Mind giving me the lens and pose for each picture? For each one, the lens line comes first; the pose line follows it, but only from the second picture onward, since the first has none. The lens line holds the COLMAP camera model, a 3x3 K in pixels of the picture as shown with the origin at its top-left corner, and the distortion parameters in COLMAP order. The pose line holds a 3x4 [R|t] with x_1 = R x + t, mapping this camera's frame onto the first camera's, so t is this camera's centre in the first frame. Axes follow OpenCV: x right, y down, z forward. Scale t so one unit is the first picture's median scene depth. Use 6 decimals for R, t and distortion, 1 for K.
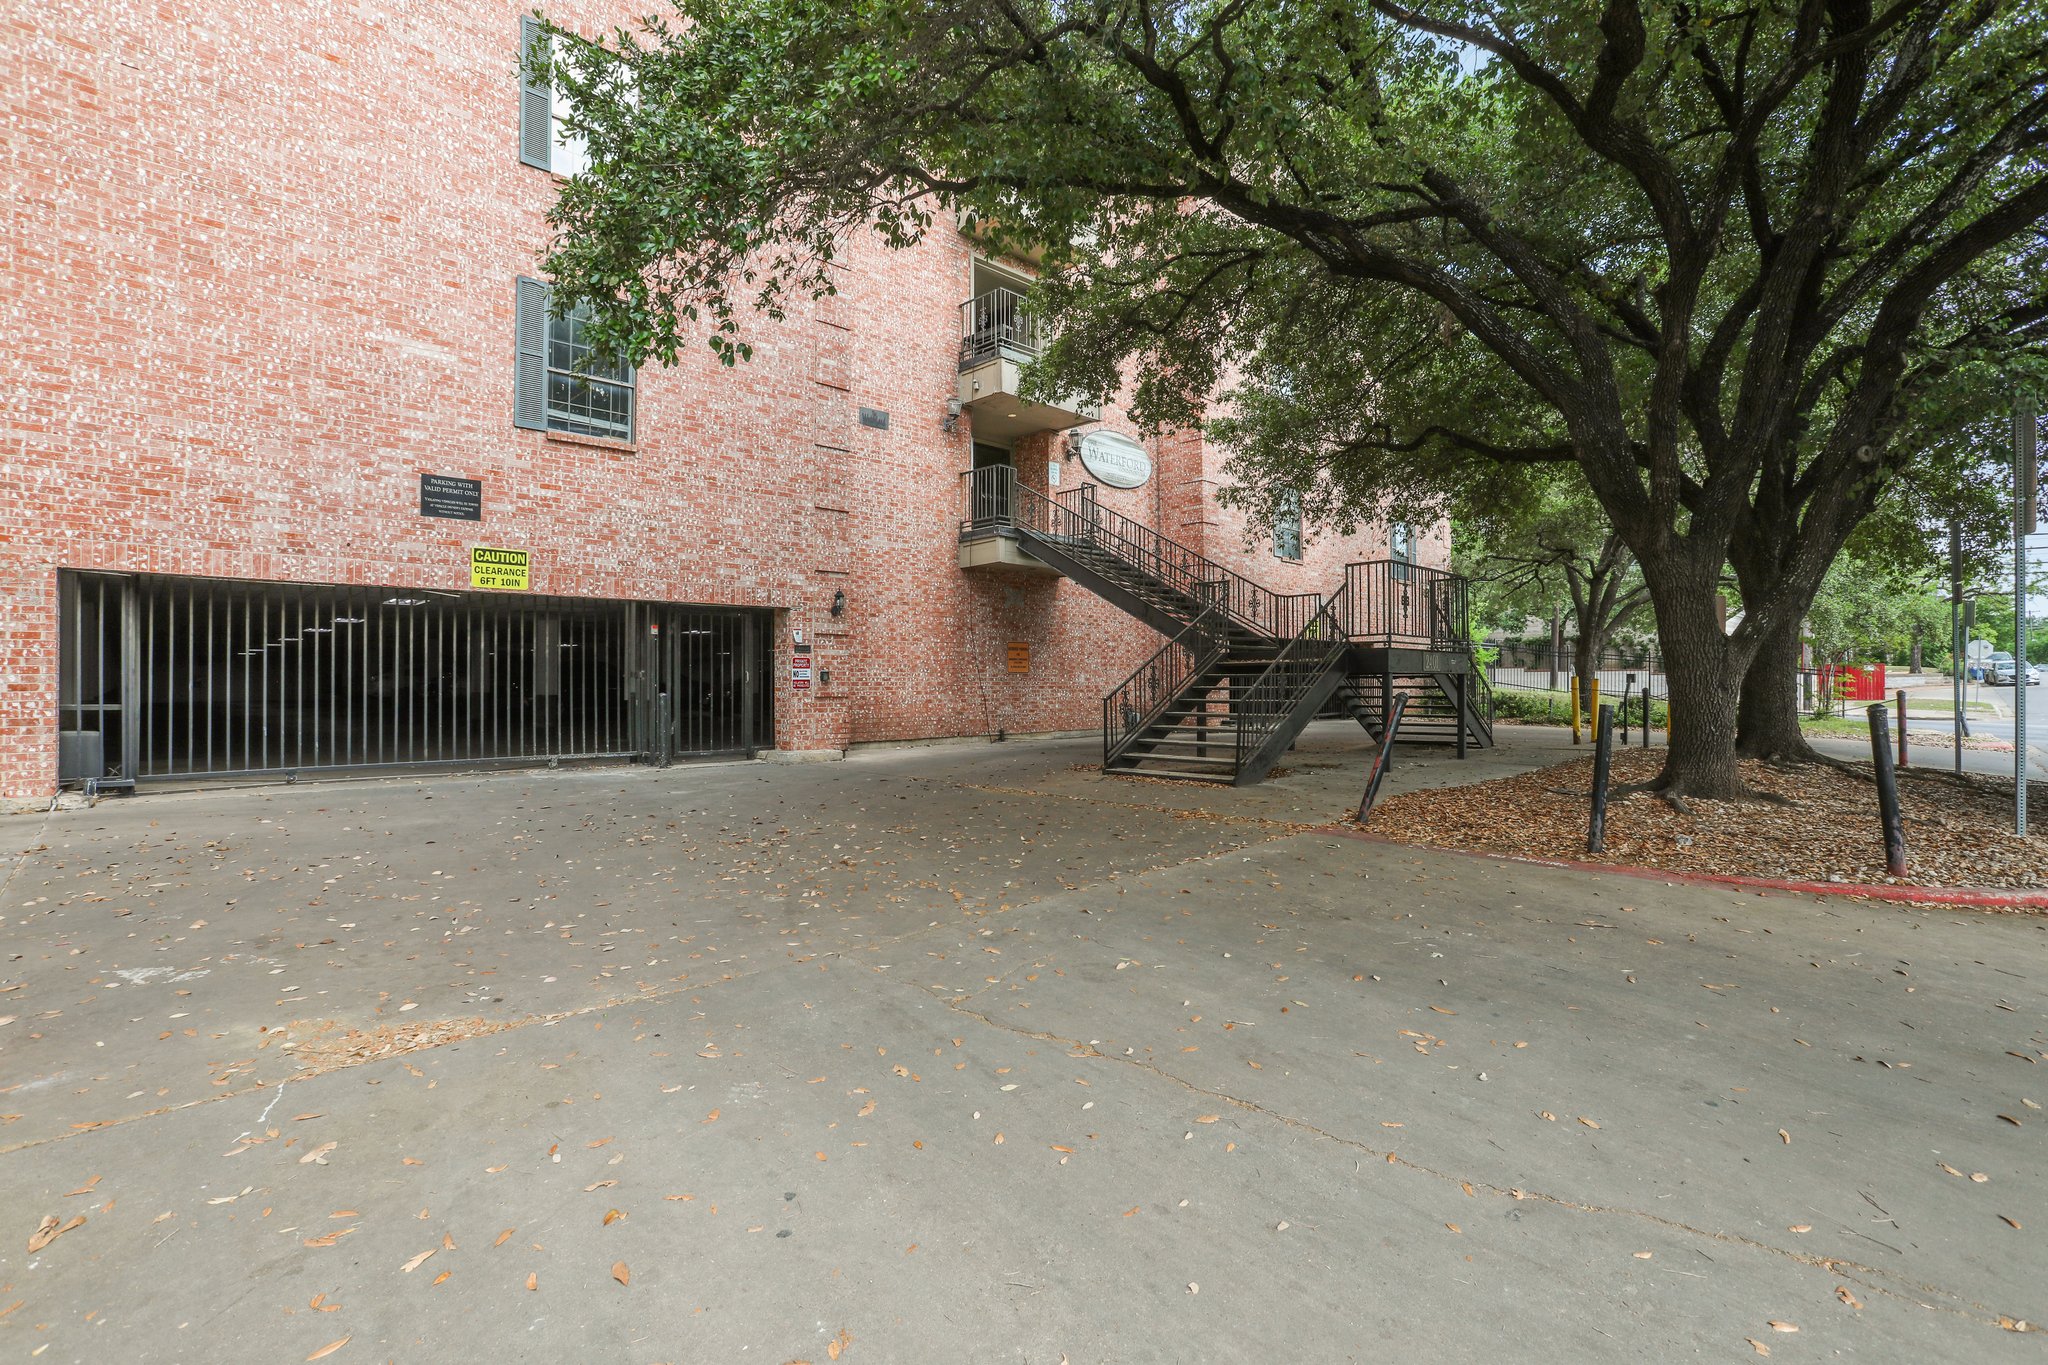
lens RADIAL K [[936.6, 0, 992.4], [0, 936.6, 677.2], [0, 0, 1]] dist [-0.060769, 0.024572]
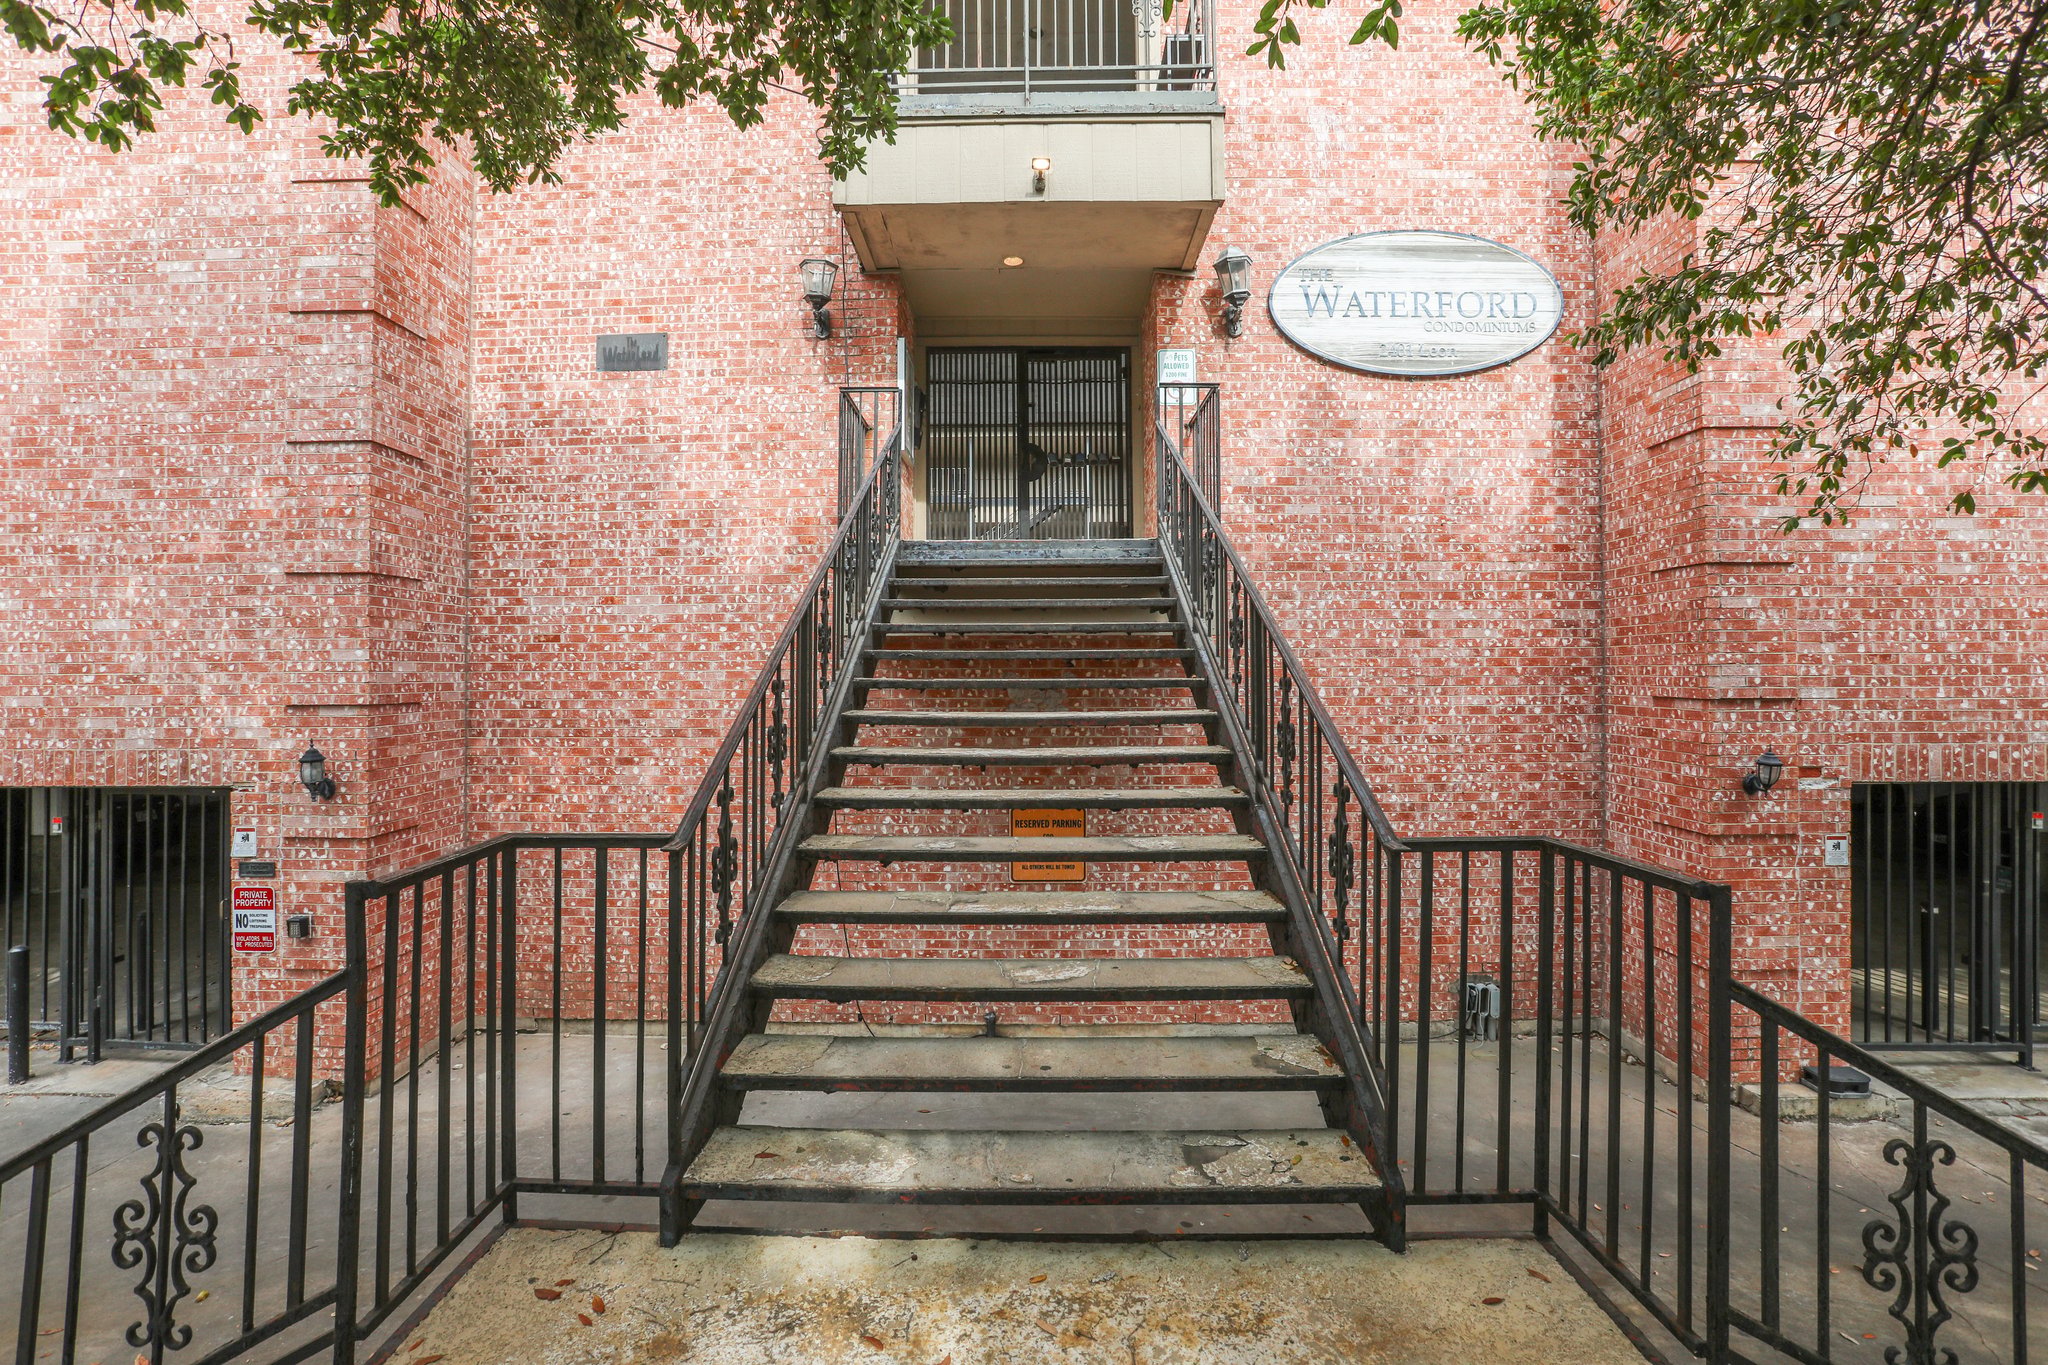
lens RADIAL K [[936.6, 0, 992.4], [0, 936.6, 677.2], [0, 0, 1]] dist [-0.060769, 0.024572]
pose [[0.715753, -0.000548, -0.698353, 0.397736], [0.006097, 0.999966, 0.005464, -0.129252], [0.698327, -0.008169, 0.715733, 0.918364]]
